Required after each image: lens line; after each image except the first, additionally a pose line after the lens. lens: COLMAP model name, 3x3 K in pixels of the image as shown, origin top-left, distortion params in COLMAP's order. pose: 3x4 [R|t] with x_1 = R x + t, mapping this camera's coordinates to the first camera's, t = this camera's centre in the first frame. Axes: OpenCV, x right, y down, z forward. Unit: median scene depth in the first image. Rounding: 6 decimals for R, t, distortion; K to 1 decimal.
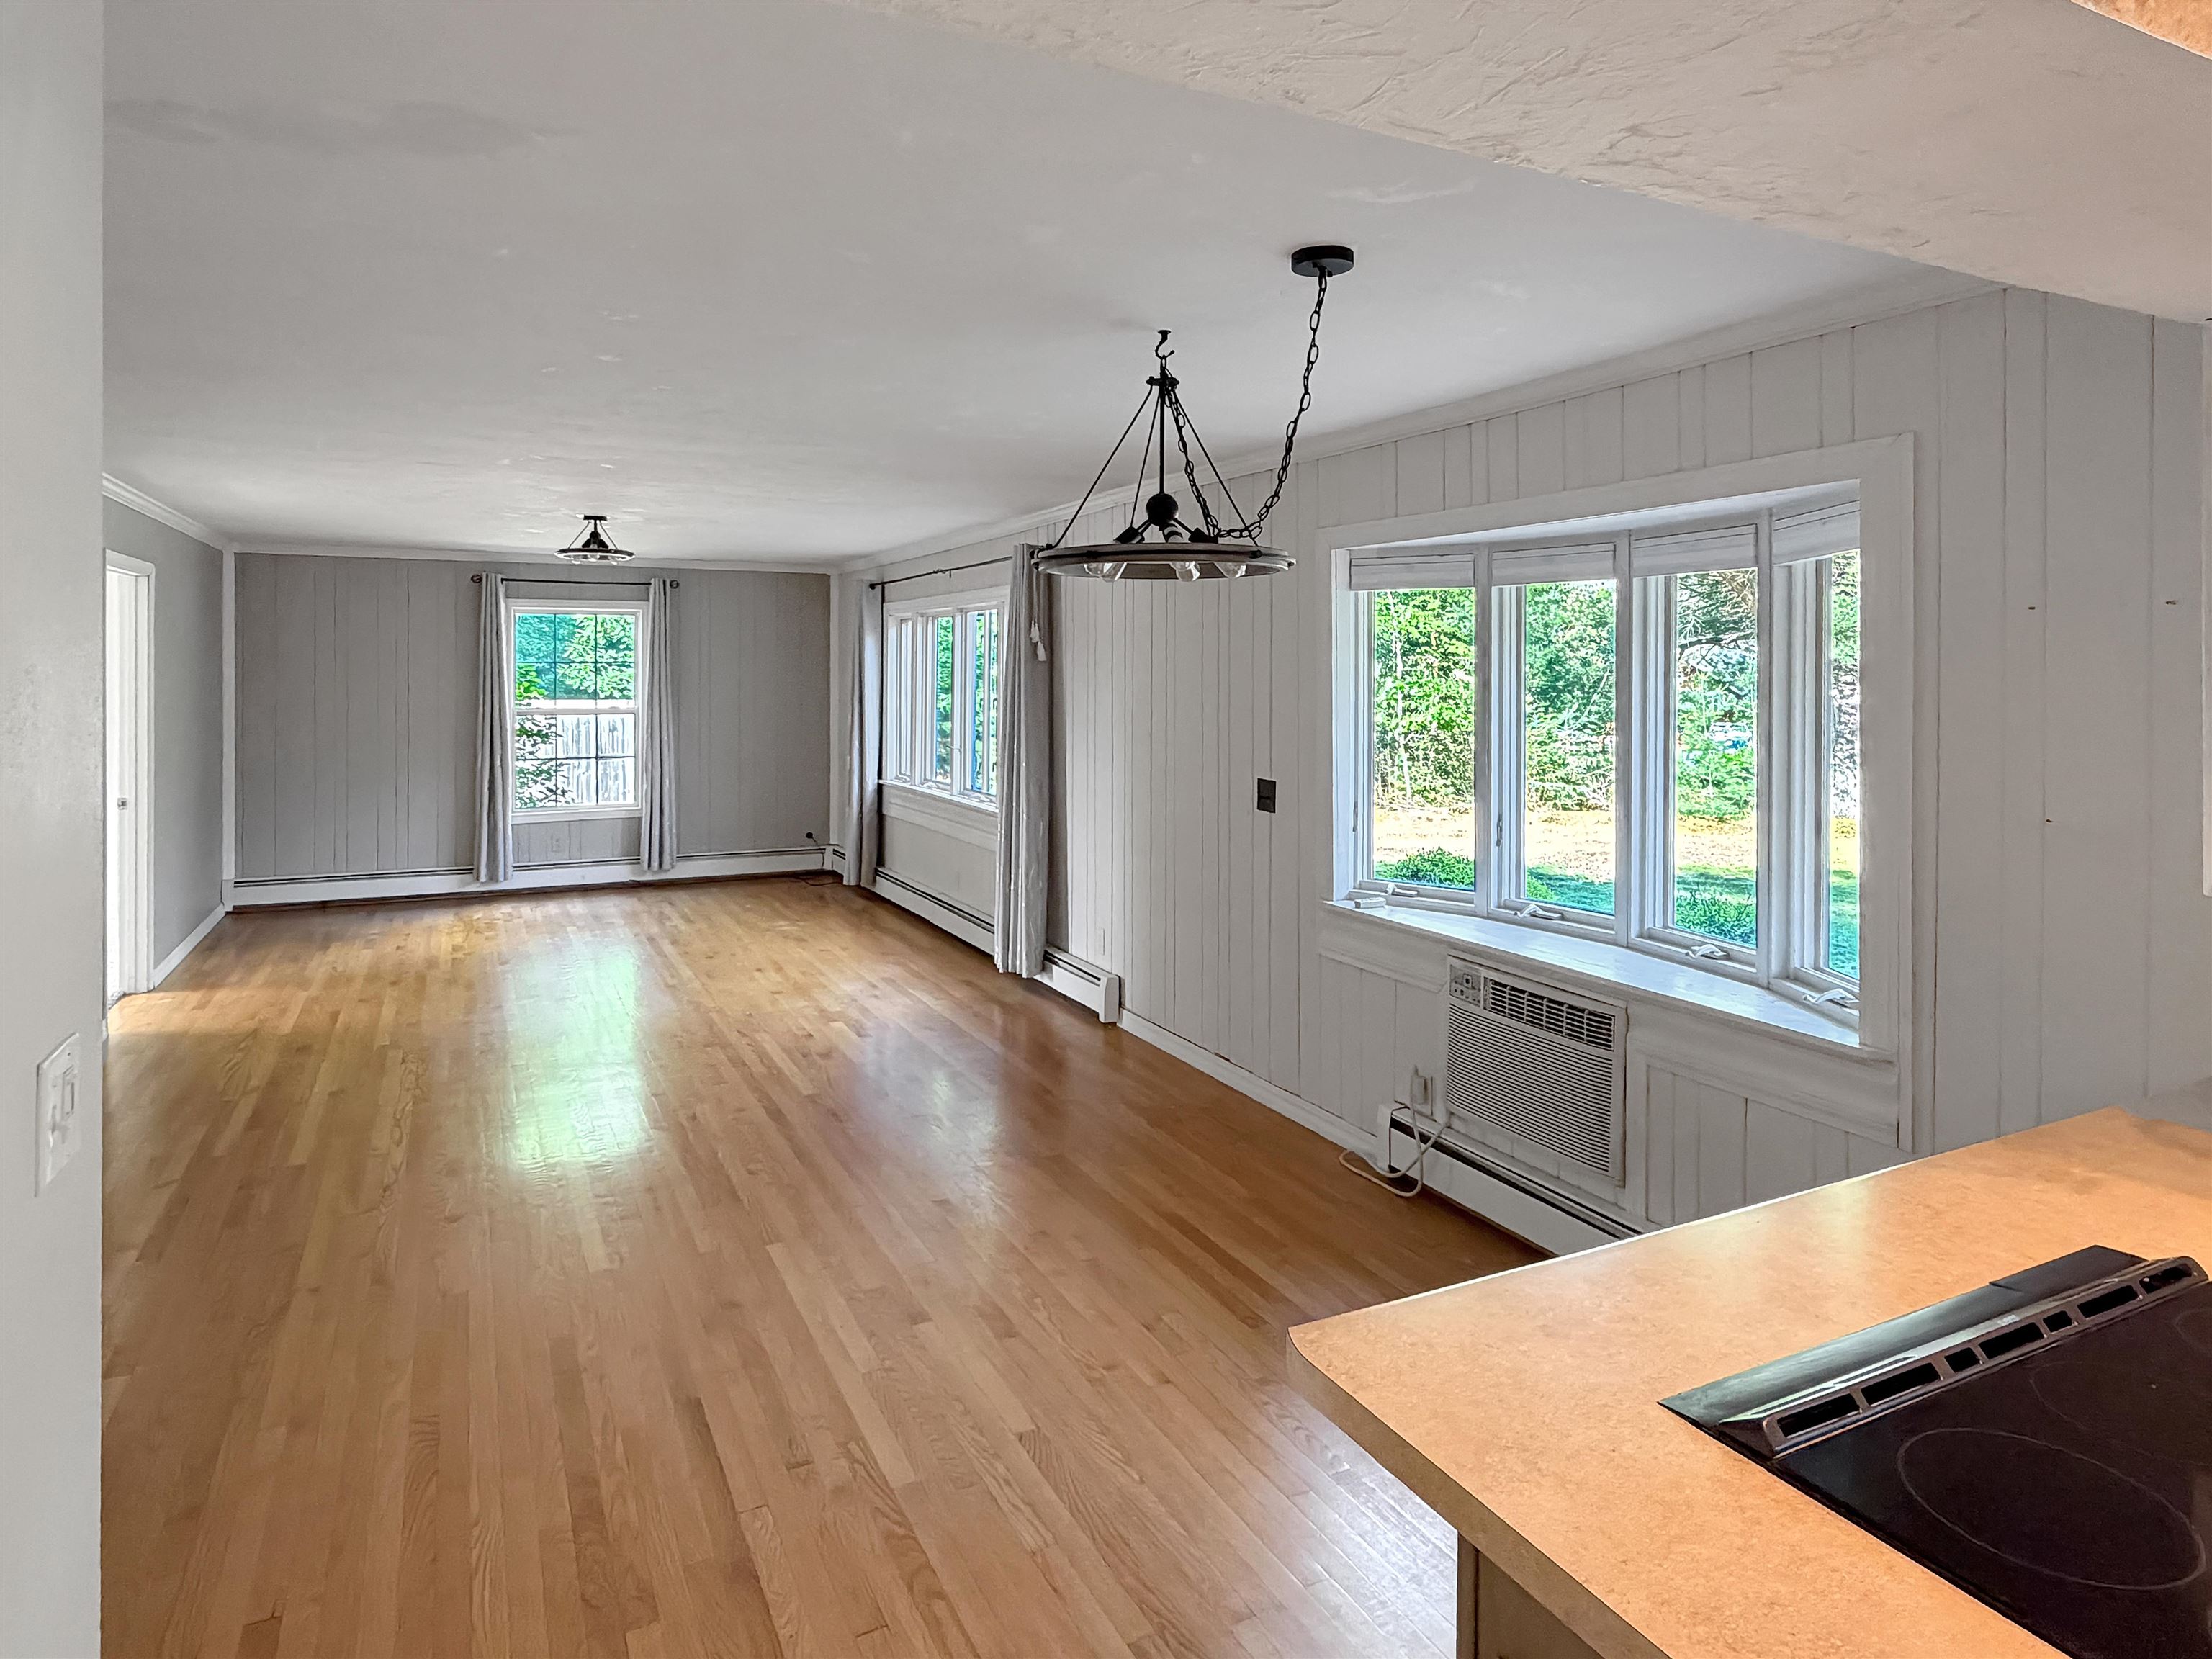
lens RADIAL K [[1297.1, 0, 1107.1], [0, 1297.1, 887.6], [0, 0, 1]] dist [0.003200, 0.001541]
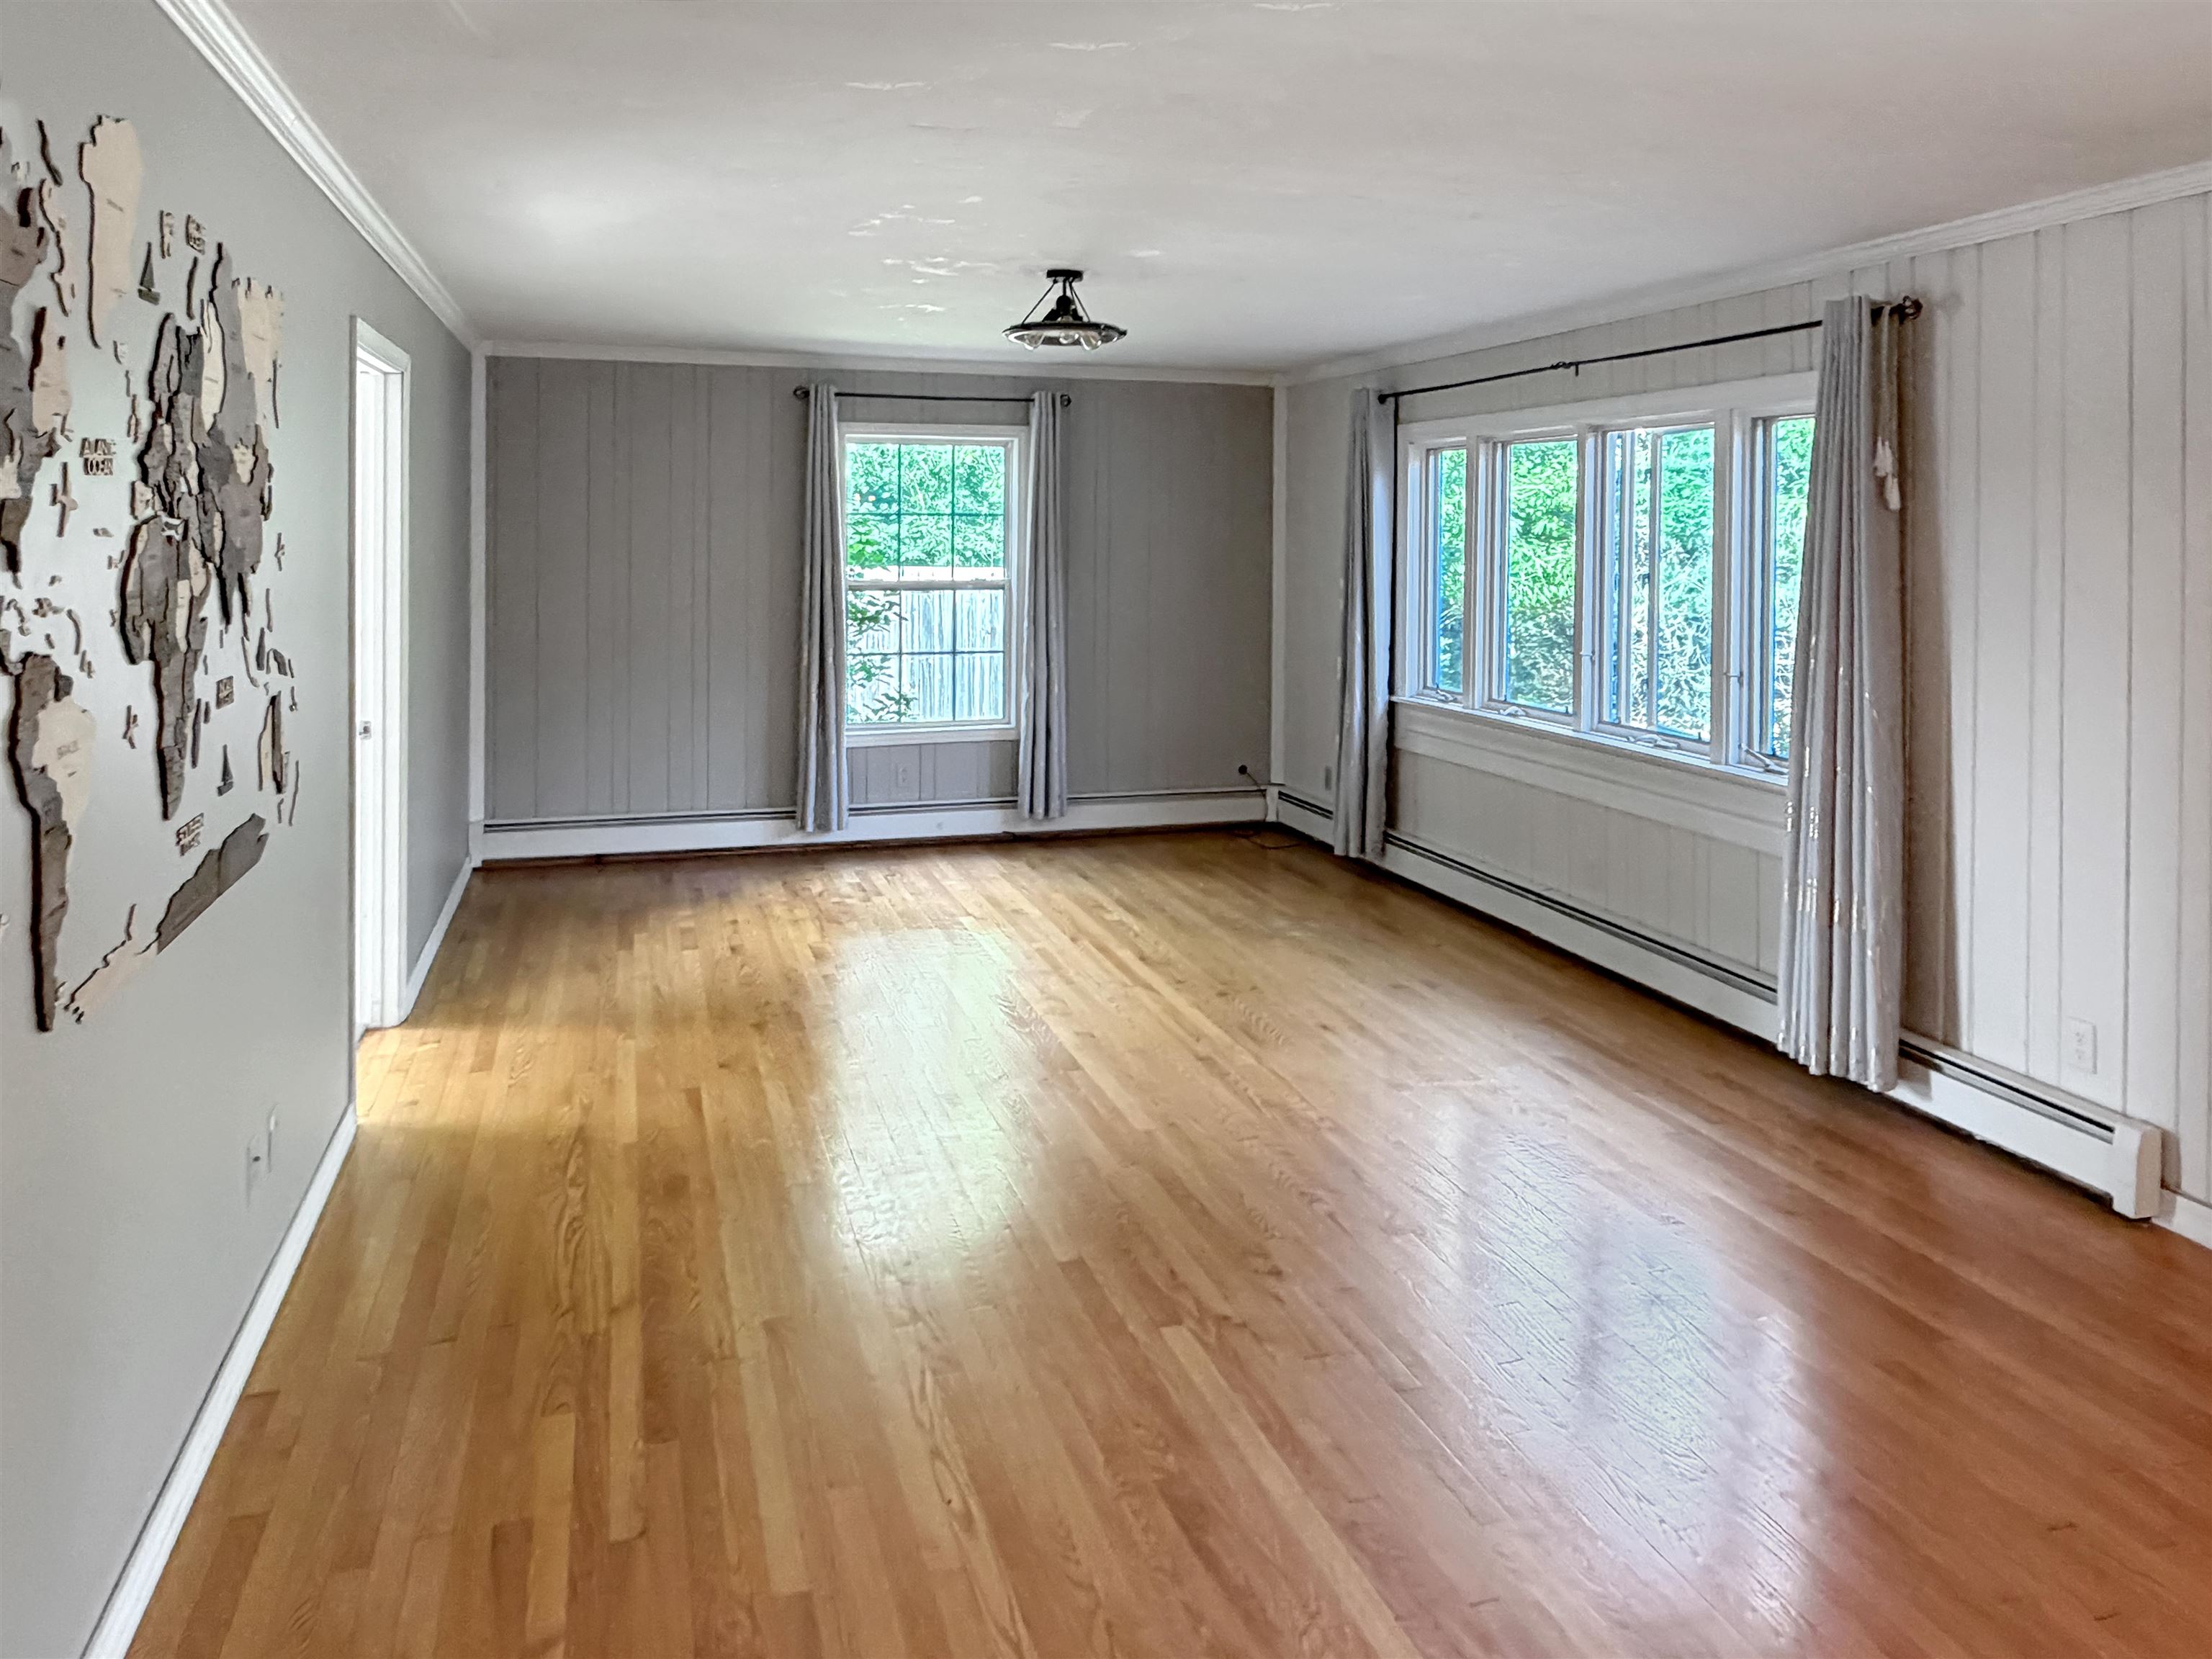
lens RADIAL K [[1480.8, 0, 1106.0], [0, 1480.8, 829.5], [0, 0, 1]] dist [0.000239, 0.000568]
pose [[0.989479, 0.034135, -0.140590, -0.212348], [-0.029598, 0.998975, 0.034238, -0.037112], [0.141615, -0.029716, 0.989476, 0.238863]]
